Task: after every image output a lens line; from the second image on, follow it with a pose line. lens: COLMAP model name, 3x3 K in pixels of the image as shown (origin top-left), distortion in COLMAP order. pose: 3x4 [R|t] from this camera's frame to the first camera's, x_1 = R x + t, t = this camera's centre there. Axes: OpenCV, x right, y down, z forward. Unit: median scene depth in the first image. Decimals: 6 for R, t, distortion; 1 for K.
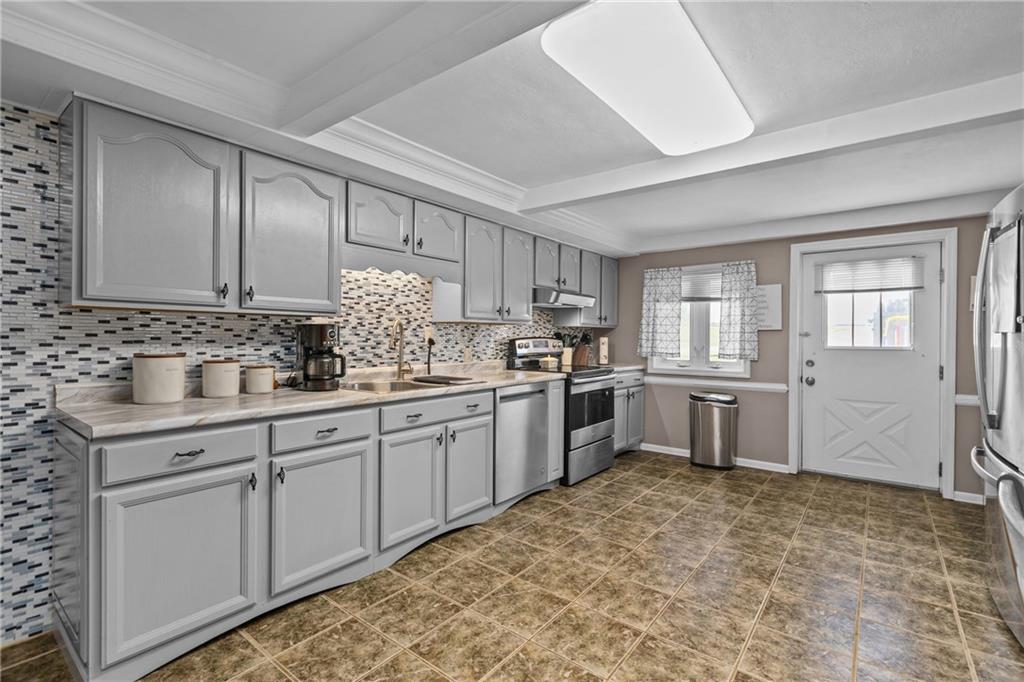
lens RADIAL K [[472.6, 0, 512.0], [0, 472.6, 341.0], [0, 0, 1]] dist [-0.000846, -0.000373]
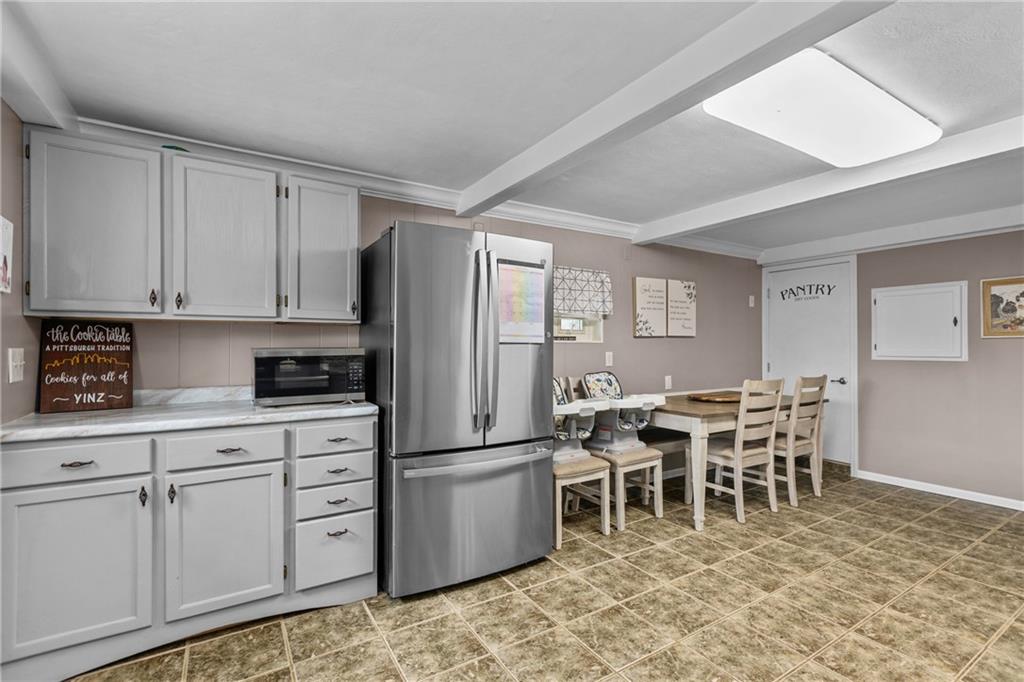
lens RADIAL K [[472.6, 0, 512.0], [0, 472.6, 341.0], [0, 0, 1]] dist [-0.000846, -0.000373]
pose [[-0.940528, -0.002451, 0.339708, 0.606419], [-0.000983, 0.999989, 0.004494, -0.024716], [-0.339715, 0.003893, -0.940520, 2.141848]]
